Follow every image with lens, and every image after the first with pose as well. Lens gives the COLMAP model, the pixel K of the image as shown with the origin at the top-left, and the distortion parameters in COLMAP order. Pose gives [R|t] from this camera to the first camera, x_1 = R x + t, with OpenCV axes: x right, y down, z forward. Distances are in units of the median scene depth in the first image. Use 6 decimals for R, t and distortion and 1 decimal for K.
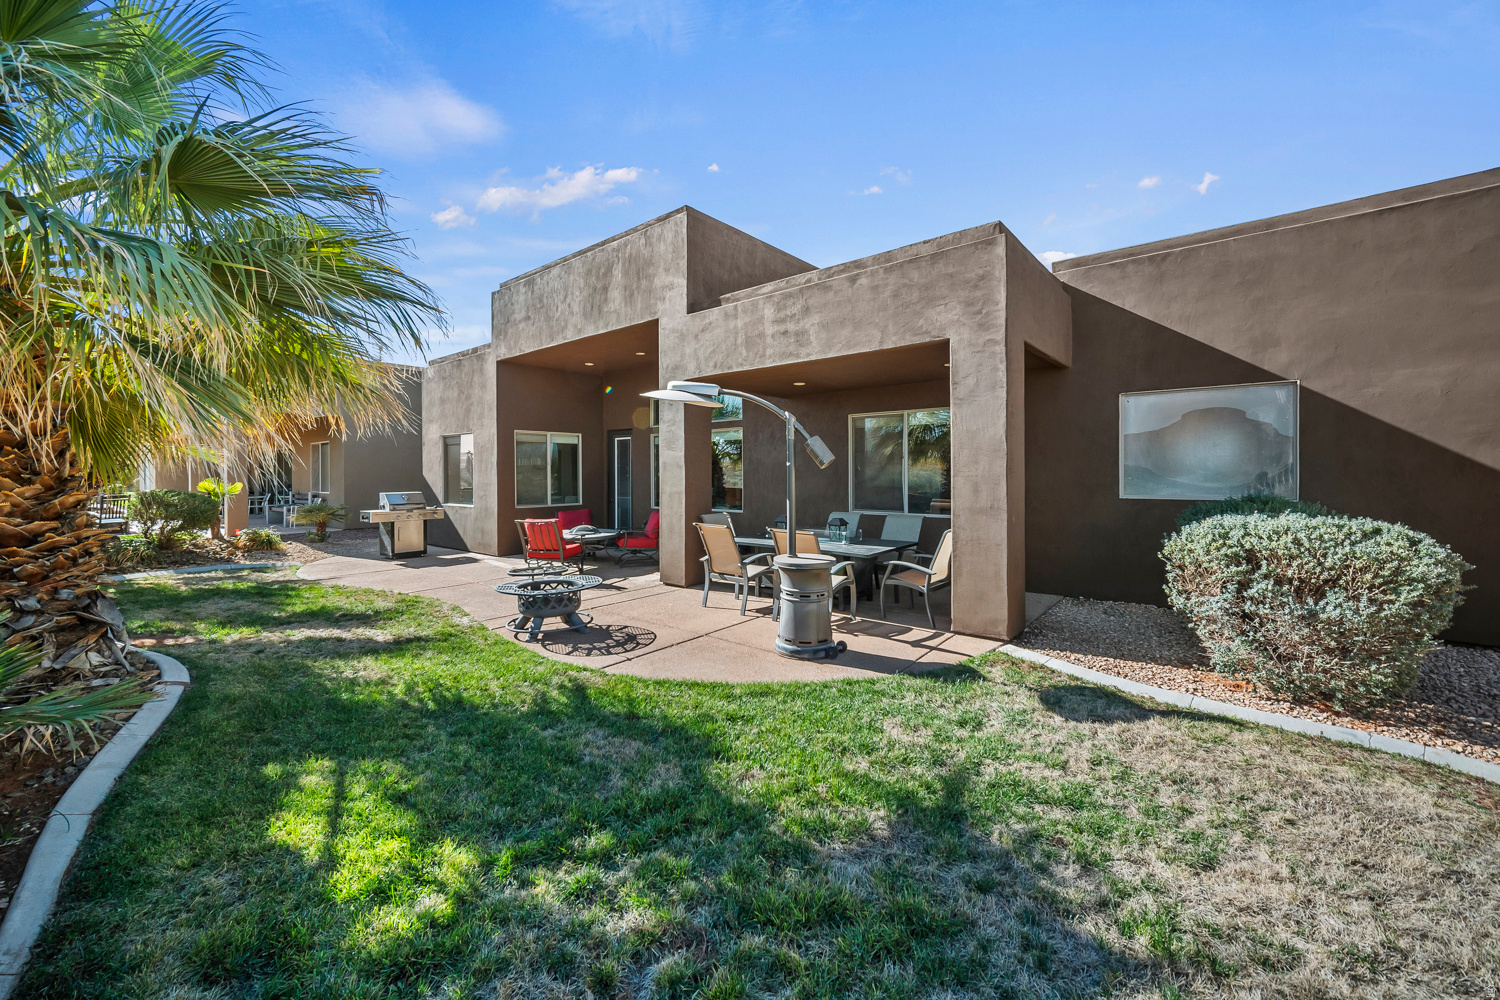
lens RADIAL K [[580.8, 0, 740.9], [0, 580.8, 484.7], [0, 0, 1]] dist [0.000344, 0.000107]
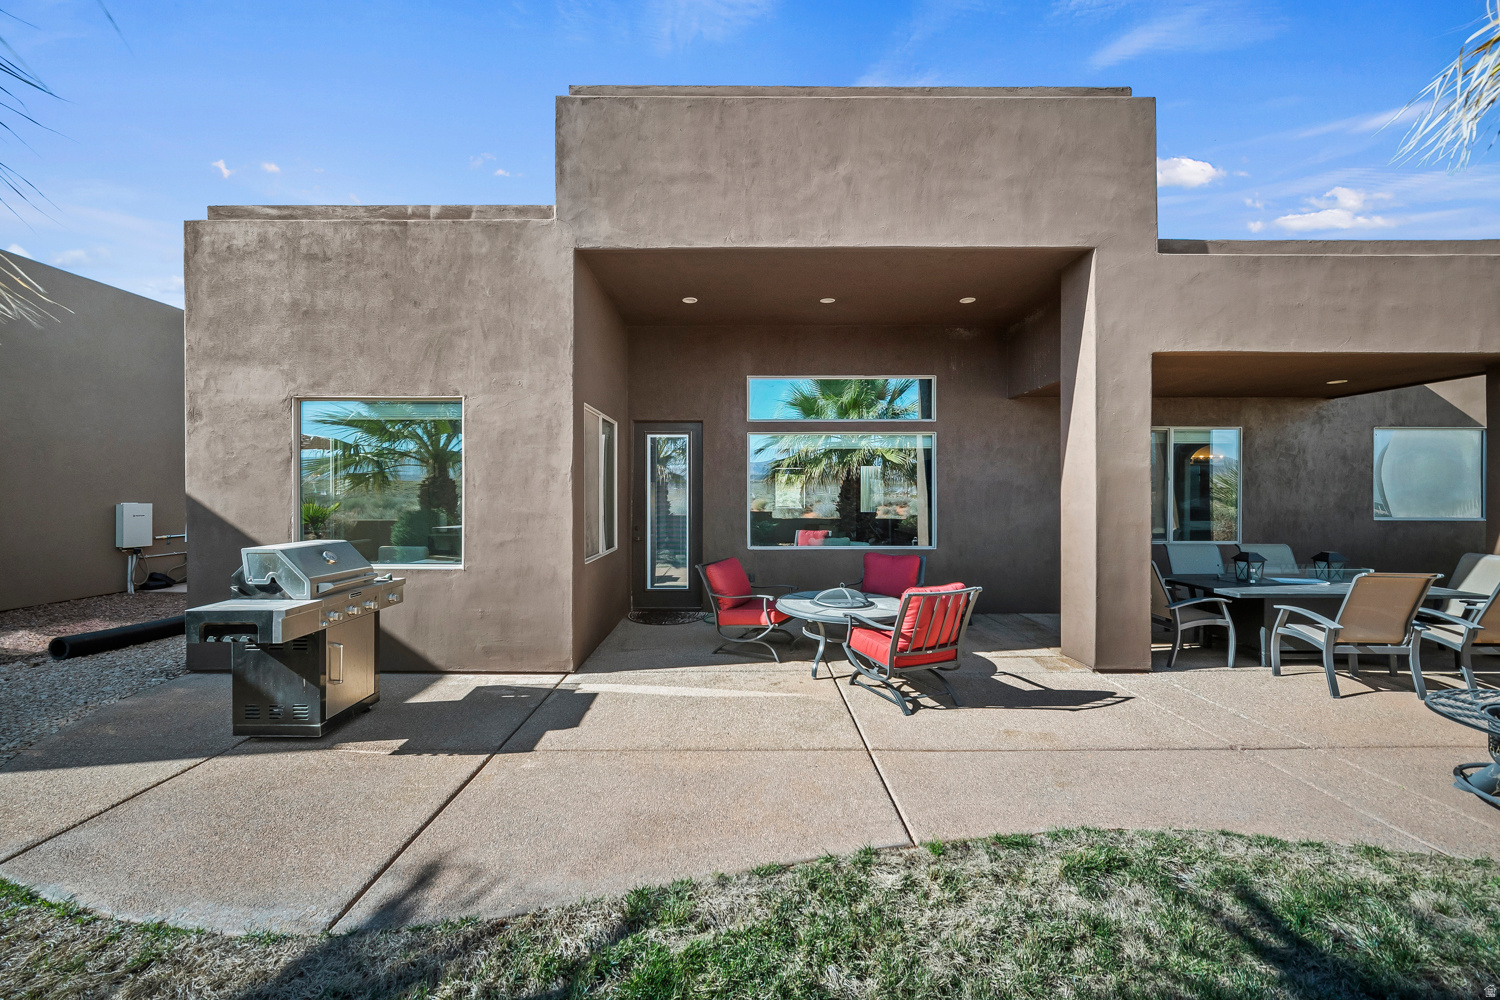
lens RADIAL K [[580.8, 0, 748.4], [0, 580.8, 500.5], [0, 0, 1]] dist [0.000344, 0.000107]
pose [[0.765122, -0.005123, 0.643865, -0.650996], [0.011072, 0.999925, -0.005201, -0.011651], [-0.643790, 0.011109, 0.765121, 0.599443]]
